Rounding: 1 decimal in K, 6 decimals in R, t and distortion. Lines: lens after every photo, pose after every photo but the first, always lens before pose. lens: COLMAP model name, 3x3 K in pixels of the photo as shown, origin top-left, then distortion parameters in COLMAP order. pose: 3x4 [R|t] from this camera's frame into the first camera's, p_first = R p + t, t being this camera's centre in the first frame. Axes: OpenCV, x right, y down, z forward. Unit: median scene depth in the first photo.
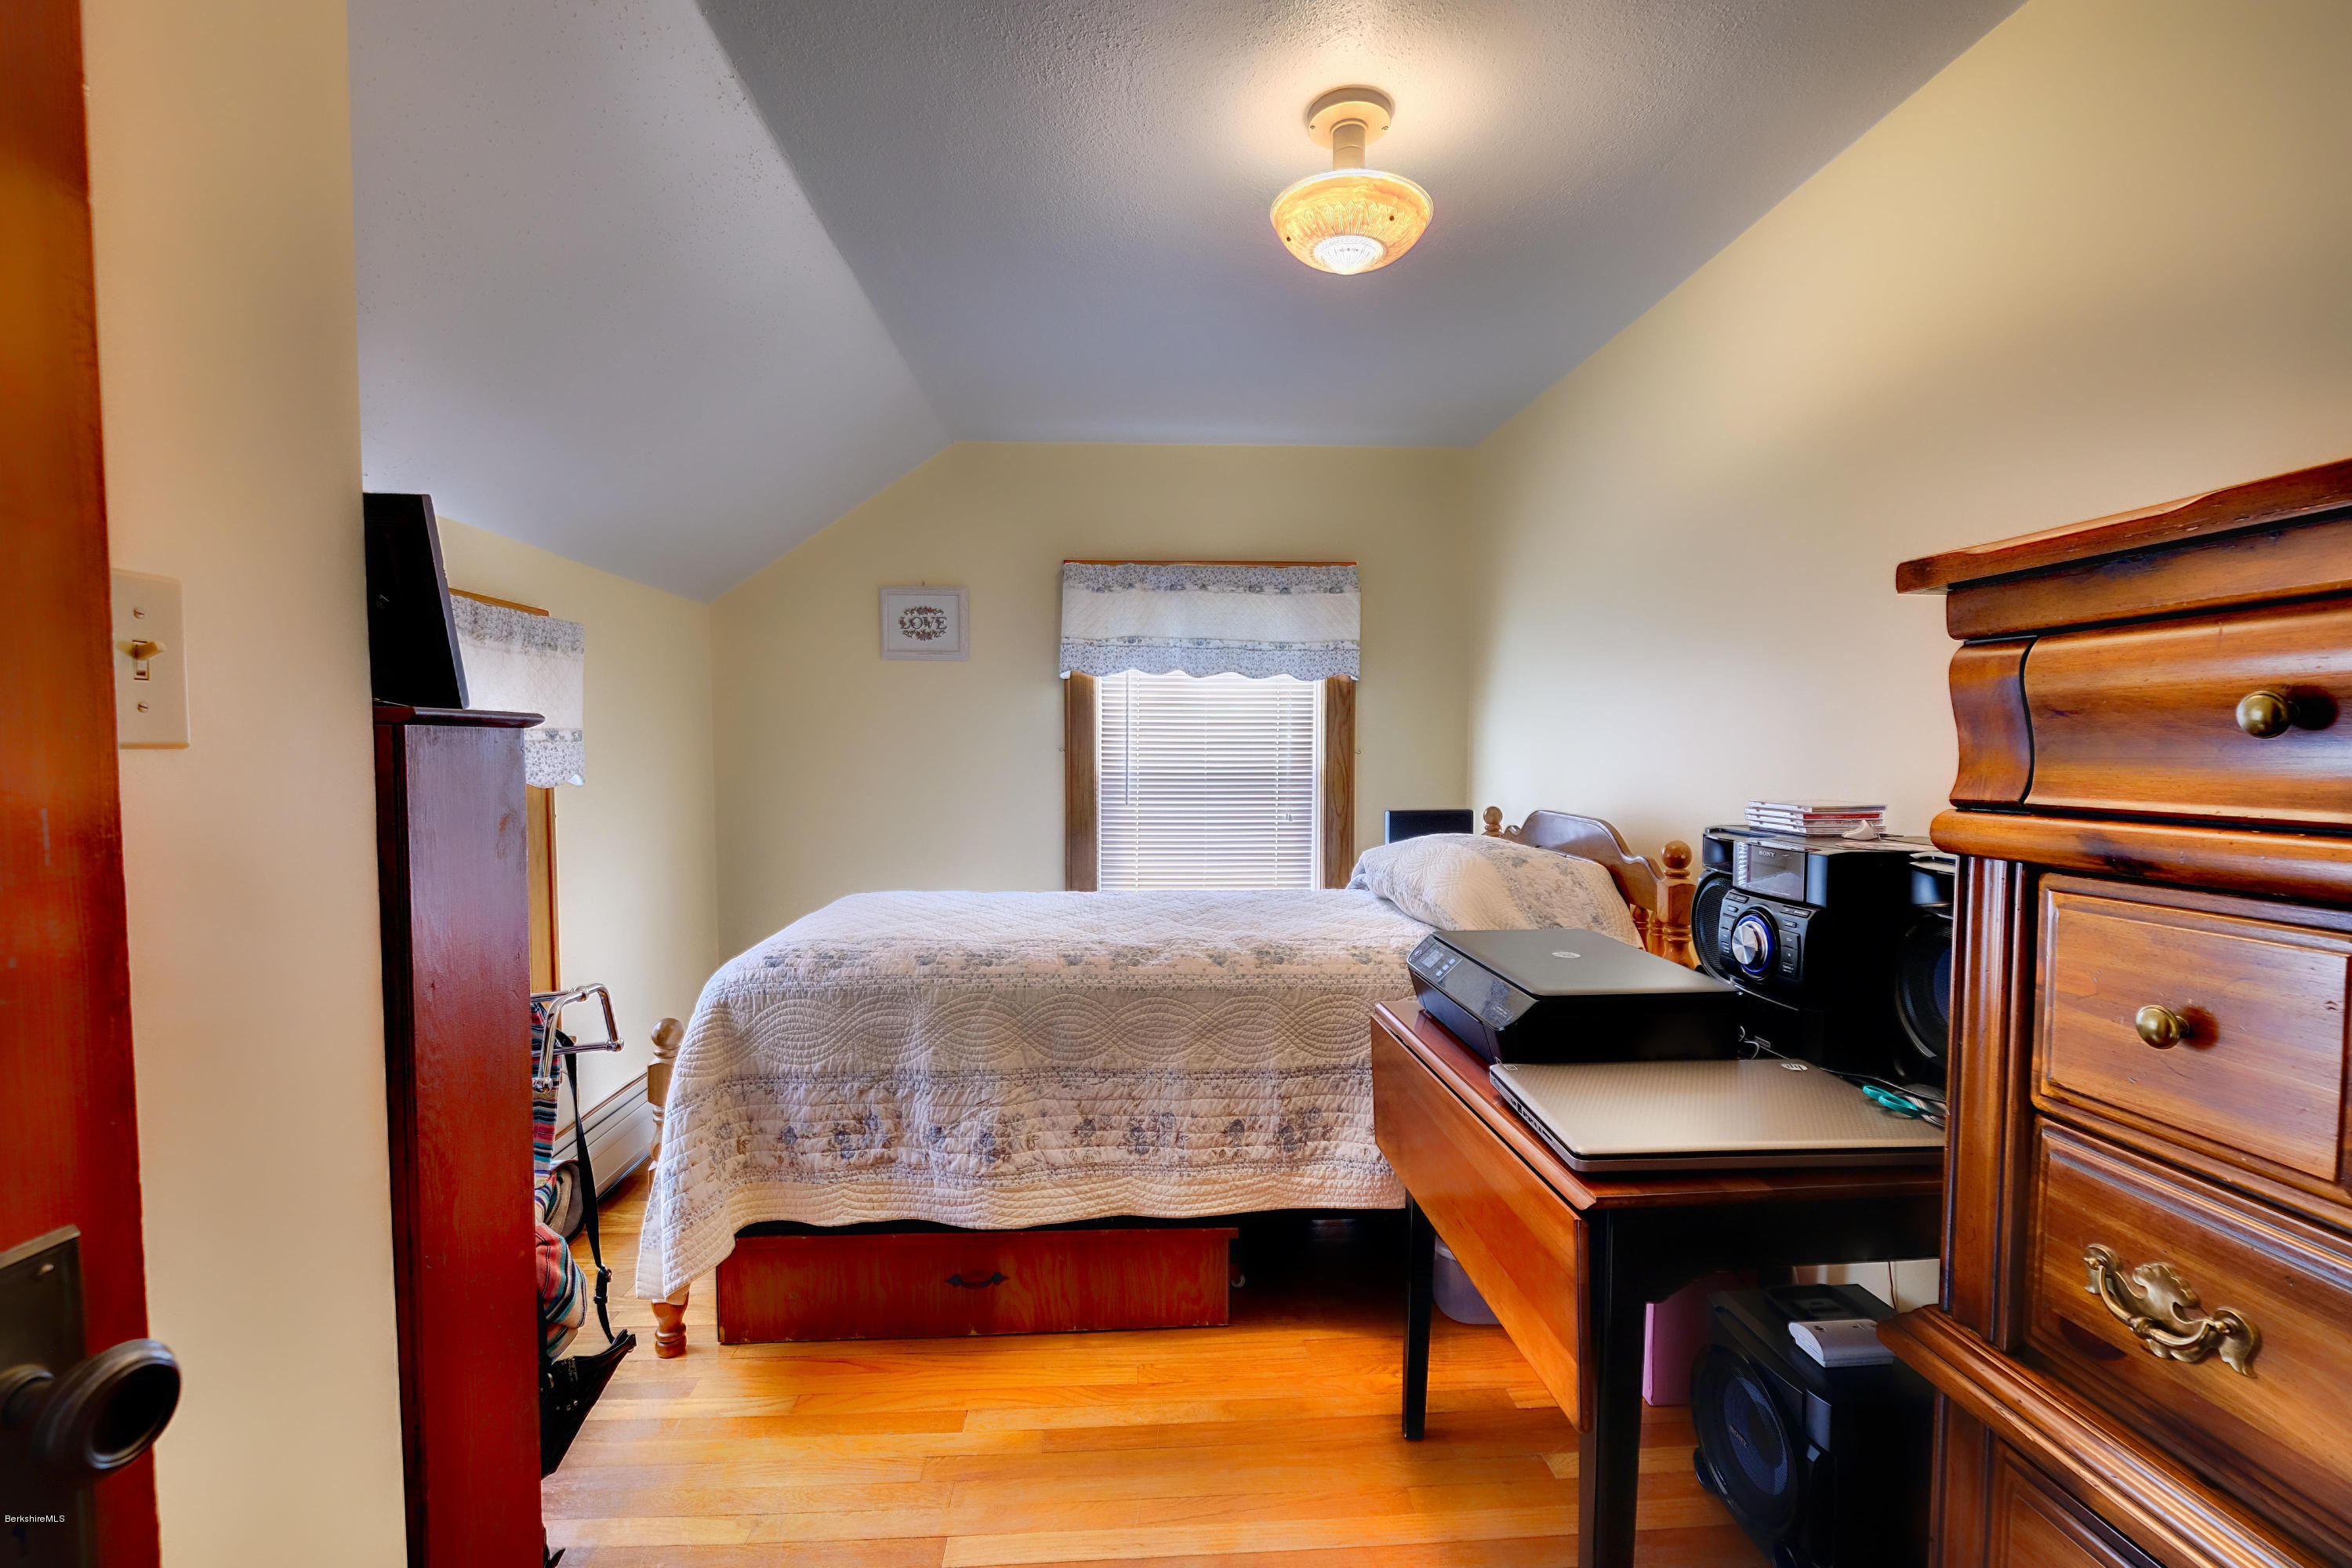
lens RADIAL K [[1015.6, 0, 1174.4], [0, 1015.6, 785.0], [0, 0, 1]] dist [-0.008079, 0.001047]
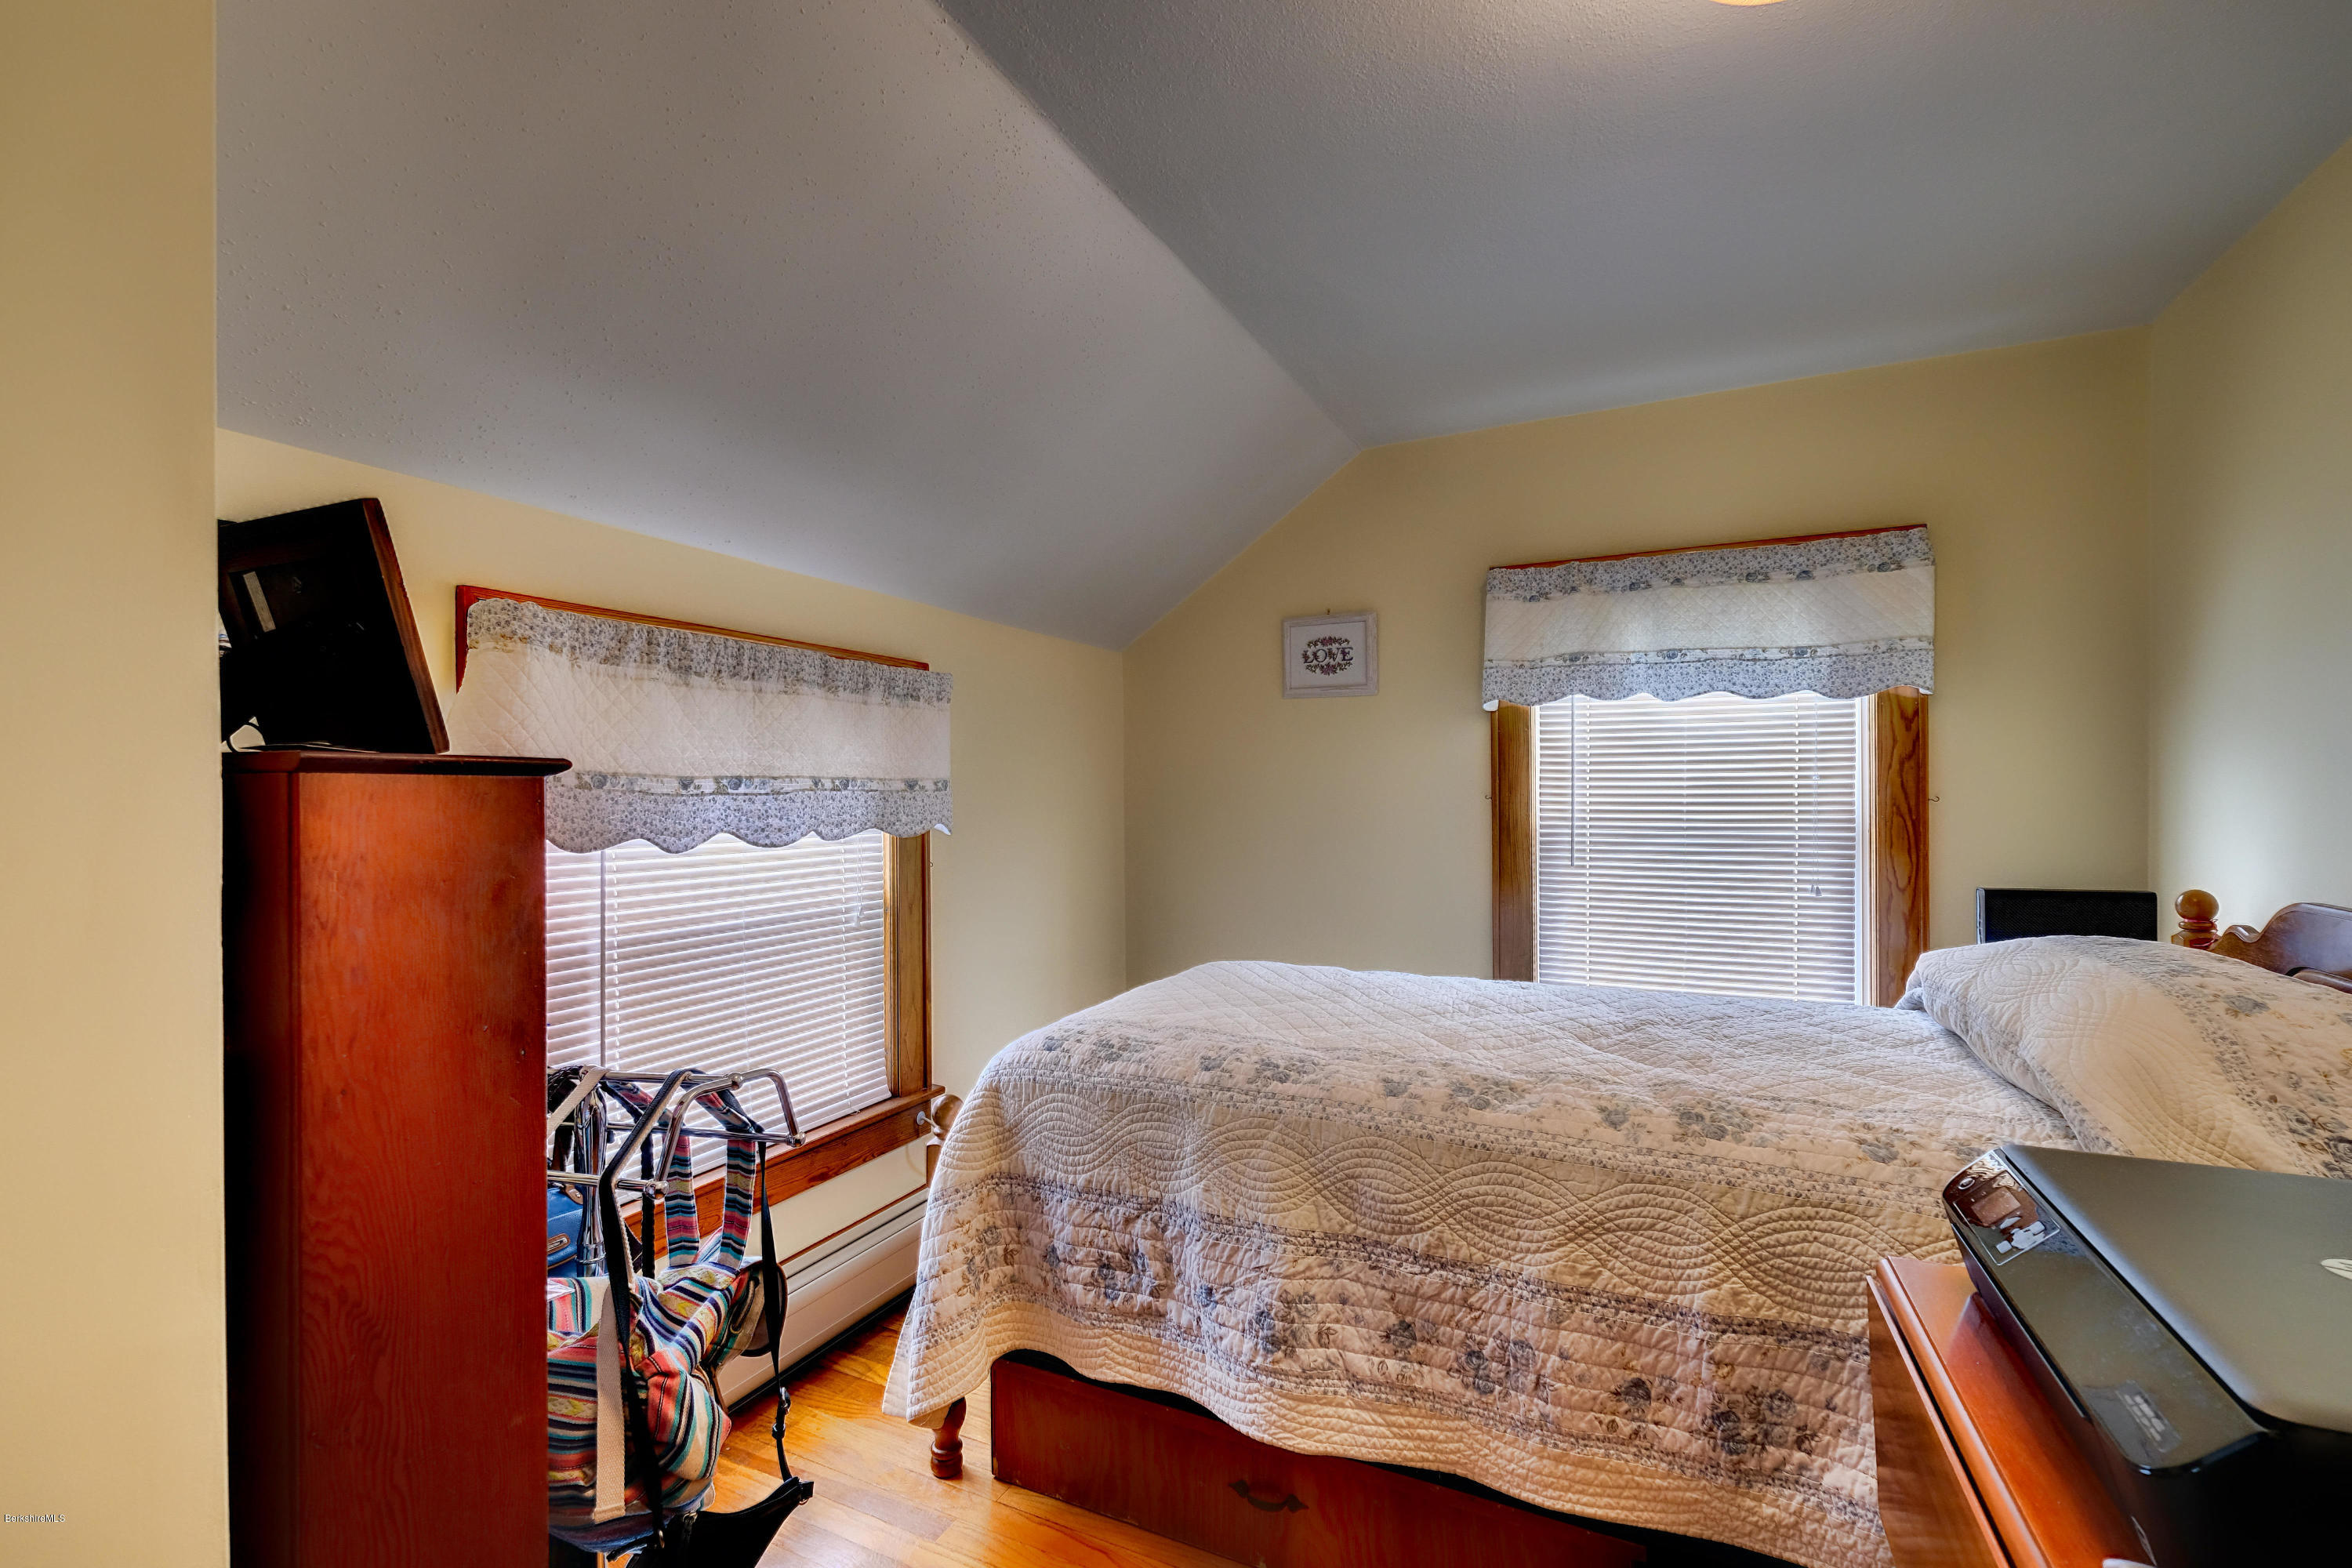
lens RADIAL K [[1015.6, 0, 1173.3], [0, 1015.6, 789.4], [0, 0, 1]] dist [-0.008079, 0.001047]
pose [[0.873628, -0.007331, -0.486539, 0.116866], [-0.013334, 0.999150, -0.038997, -0.010401], [0.486411, 0.040557, 0.872788, 0.286452]]
